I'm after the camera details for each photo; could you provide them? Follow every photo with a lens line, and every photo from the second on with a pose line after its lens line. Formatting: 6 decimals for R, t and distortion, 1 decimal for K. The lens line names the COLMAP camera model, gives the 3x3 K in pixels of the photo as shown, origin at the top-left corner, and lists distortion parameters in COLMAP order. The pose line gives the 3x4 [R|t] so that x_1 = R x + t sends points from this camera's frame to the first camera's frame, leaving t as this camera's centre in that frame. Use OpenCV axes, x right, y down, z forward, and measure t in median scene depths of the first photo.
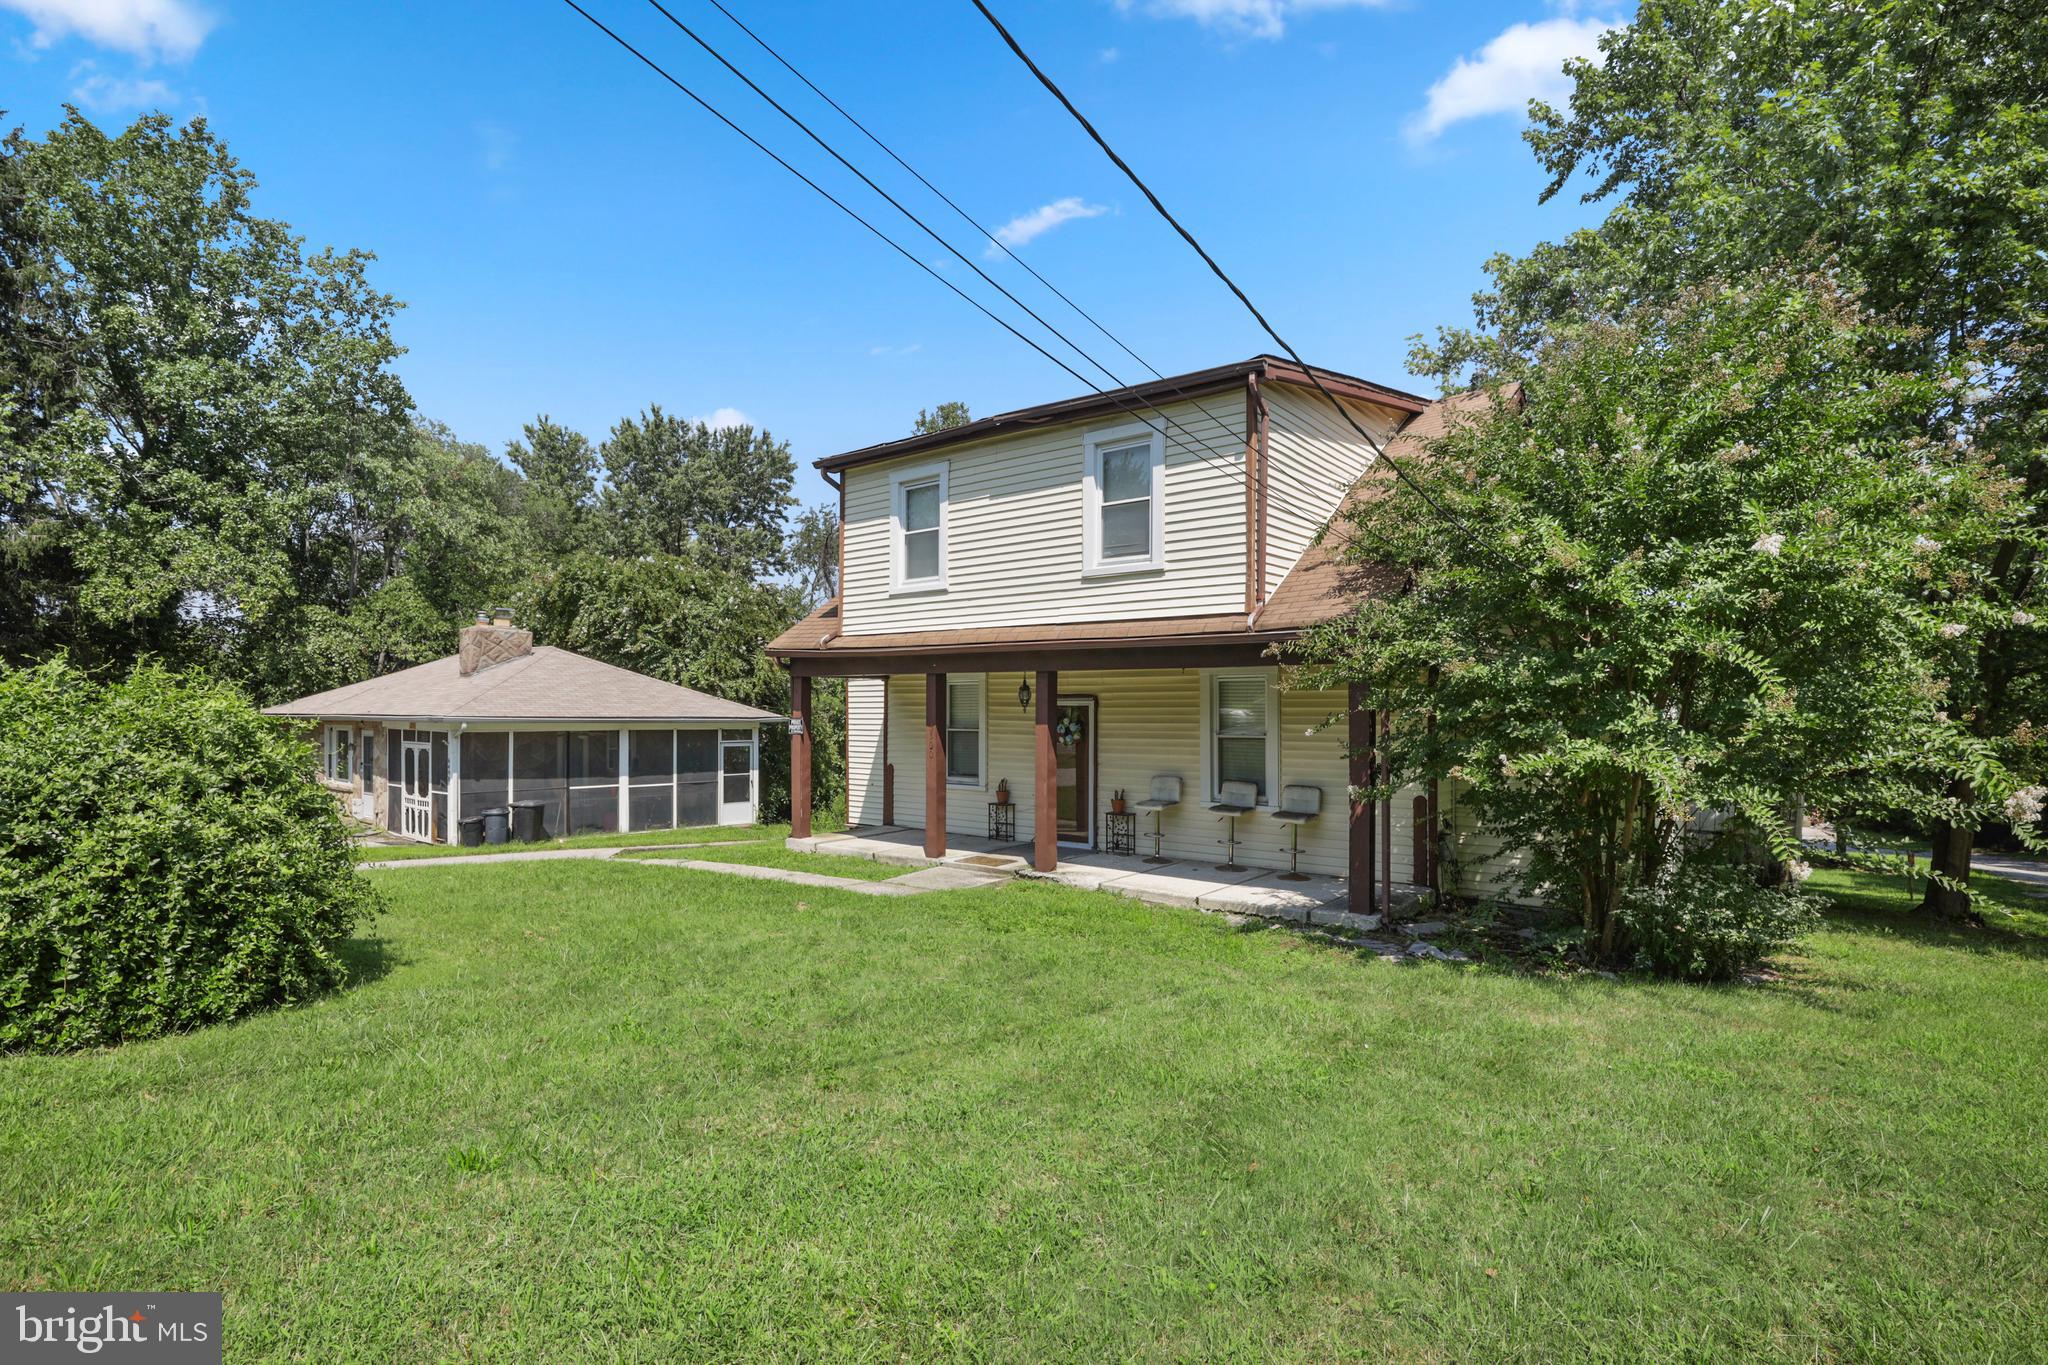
lens RADIAL K [[963.7, 0, 1034.1], [0, 963.7, 715.5], [0, 0, 1]] dist [-0.018323, -0.002184]
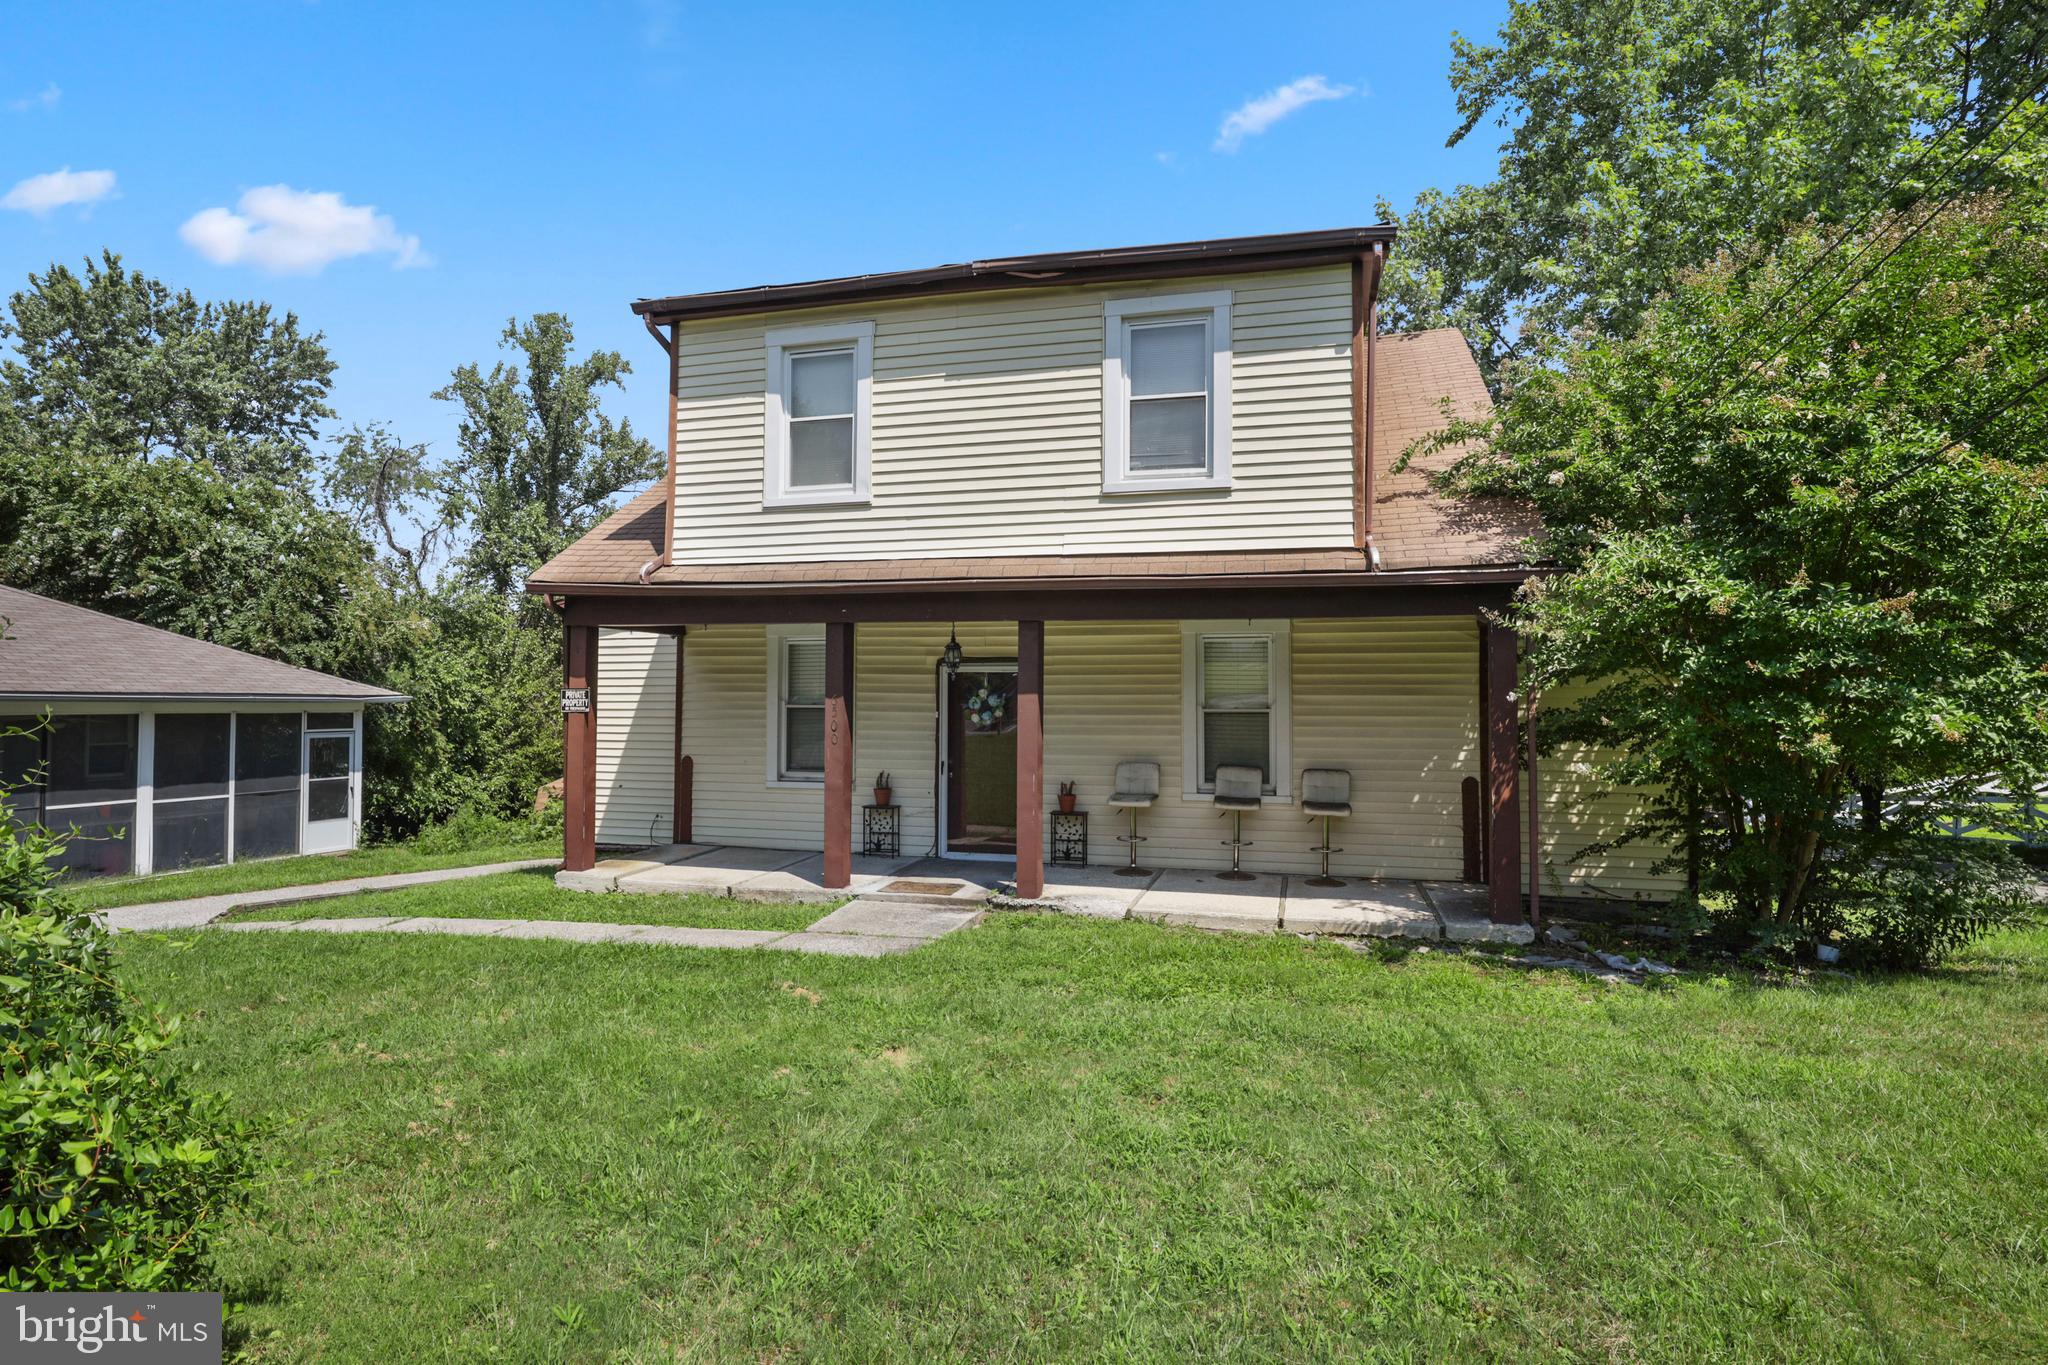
lens RADIAL K [[1036.4, 0, 1019.7], [0, 1036.4, 678.9], [0, 0, 1]] dist [-0.019557, 0.002857]
pose [[0.921810, 0.007920, 0.387560, -0.254506], [0.000909, 0.999744, -0.022591, 0.013147], [-0.387640, 0.021177, 0.921567, 0.240727]]
